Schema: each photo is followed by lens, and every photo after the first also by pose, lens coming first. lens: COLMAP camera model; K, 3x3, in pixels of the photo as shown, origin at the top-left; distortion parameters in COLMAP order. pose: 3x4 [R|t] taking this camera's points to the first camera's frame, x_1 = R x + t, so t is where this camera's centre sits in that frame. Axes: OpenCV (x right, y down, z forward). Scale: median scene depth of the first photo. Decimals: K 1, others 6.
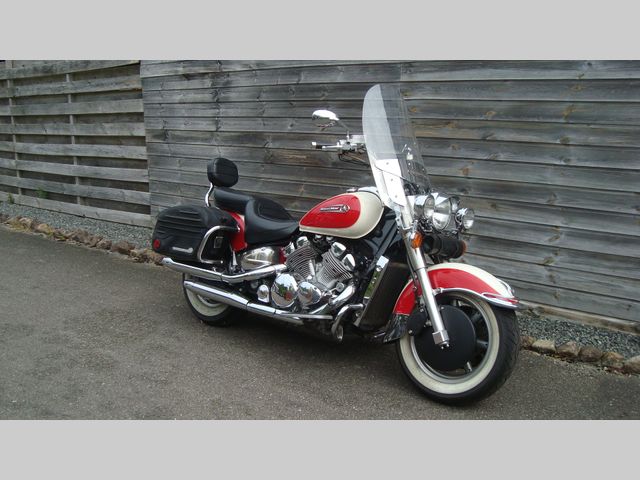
lens RADIAL K [[619.1, 0, 329.1], [0, 619.1, 238.8], [0, 0, 1]] dist [-0.119396, 0.000000]
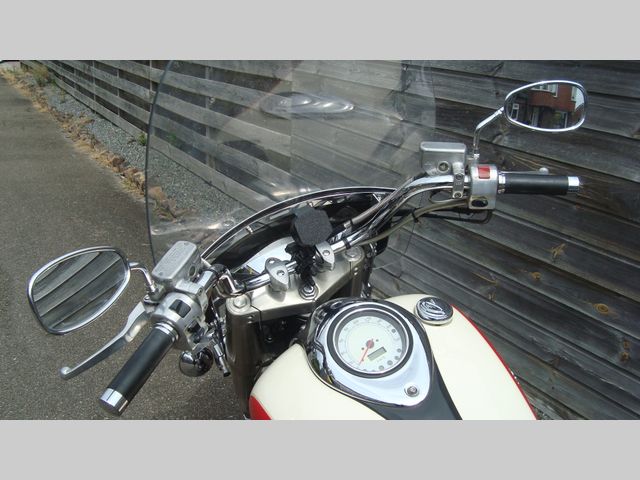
lens RADIAL K [[619.1, 0, 322.5], [0, 619.1, 238.8], [0, 0, 1]] dist [-0.119396, 0.000000]
pose [[0.933161, 0.173652, -0.314731, -0.086810], [-0.139786, 0.981960, 0.127333, -0.158410], [0.331165, -0.074827, 0.940601, 0.688529]]
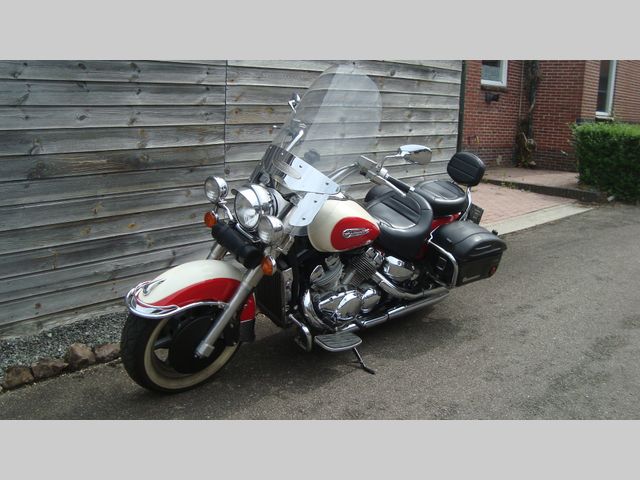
lens RADIAL K [[619.1, 0, 314.8], [0, 619.1, 235.4], [0, 0, 1]] dist [-0.119396, 0.000000]
pose [[0.101426, -0.208406, 0.972769, -0.924001], [0.189932, 0.963882, 0.186699, -0.173006], [-0.976544, 0.165824, 0.137345, 0.871320]]
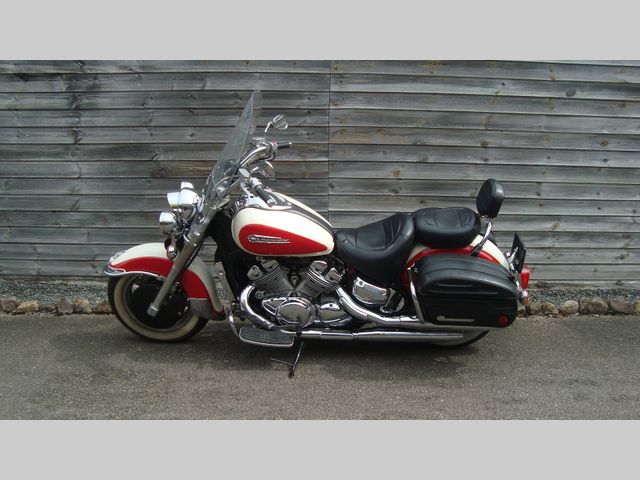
lens RADIAL K [[619.1, 0, 321.6], [0, 619.1, 245.4], [0, 0, 1]] dist [-0.119396, 0.000000]
pose [[0.780552, -0.113449, 0.614710, -0.633284], [0.119790, 0.992314, 0.031029, -0.033240], [-0.613506, 0.049416, 0.788143, 0.216601]]
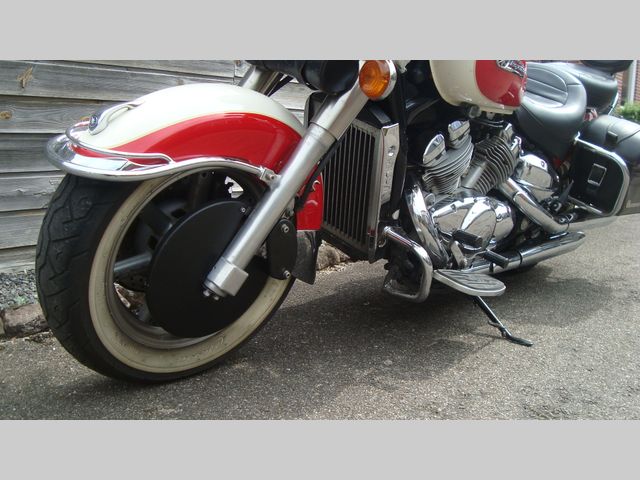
lens RADIAL K [[619.1, 0, 331.7], [0, 619.1, 241.2], [0, 0, 1]] dist [-0.119396, 0.000000]
pose [[0.037747, -0.162701, 0.985953, -0.584846], [0.187623, 0.970263, 0.152929, 0.005070], [-0.981516, 0.179215, 0.067151, 1.036470]]
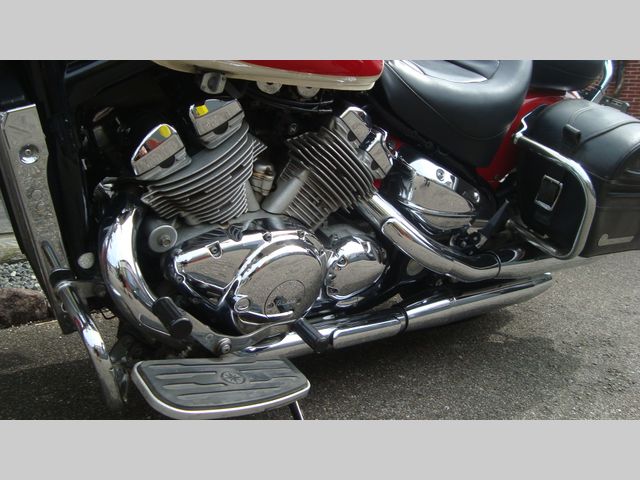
lens RADIAL K [[619.1, 0, 312.8], [0, 619.1, 239.1], [0, 0, 1]] dist [-0.119396, 0.000000]
pose [[0.189733, -0.177711, 0.965619, -0.385574], [0.157022, 0.976317, 0.148827, 0.029146], [-0.969198, 0.123386, 0.213144, 0.881434]]
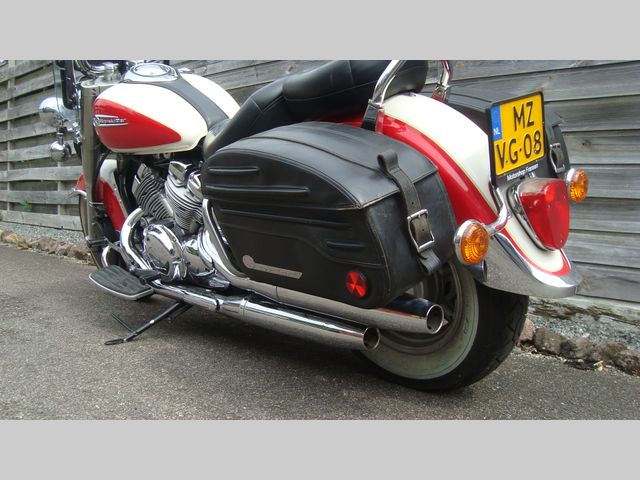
lens RADIAL K [[619.1, 0, 322.6], [0, 619.1, 244.1], [0, 0, 1]] dist [-0.119396, 0.000000]
pose [[0.991989, 0.047510, -0.117051, 0.089824], [-0.064337, 0.987417, -0.144459, 0.152122], [0.108715, 0.150833, 0.982563, 0.429659]]
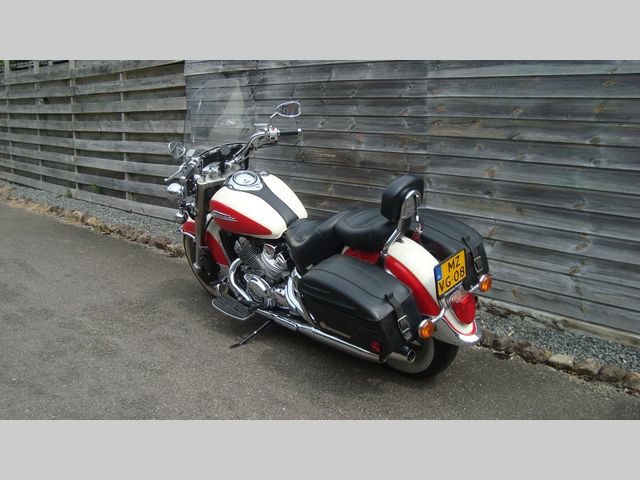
lens RADIAL K [[619.1, 0, 323.1], [0, 619.1, 240.3], [0, 0, 1]] dist [-0.119396, 0.000000]
pose [[0.990803, 0.041146, -0.128907, 0.097321], [-0.042914, 0.999019, -0.010961, 0.016622], [0.128330, 0.016392, 0.991596, 0.033956]]
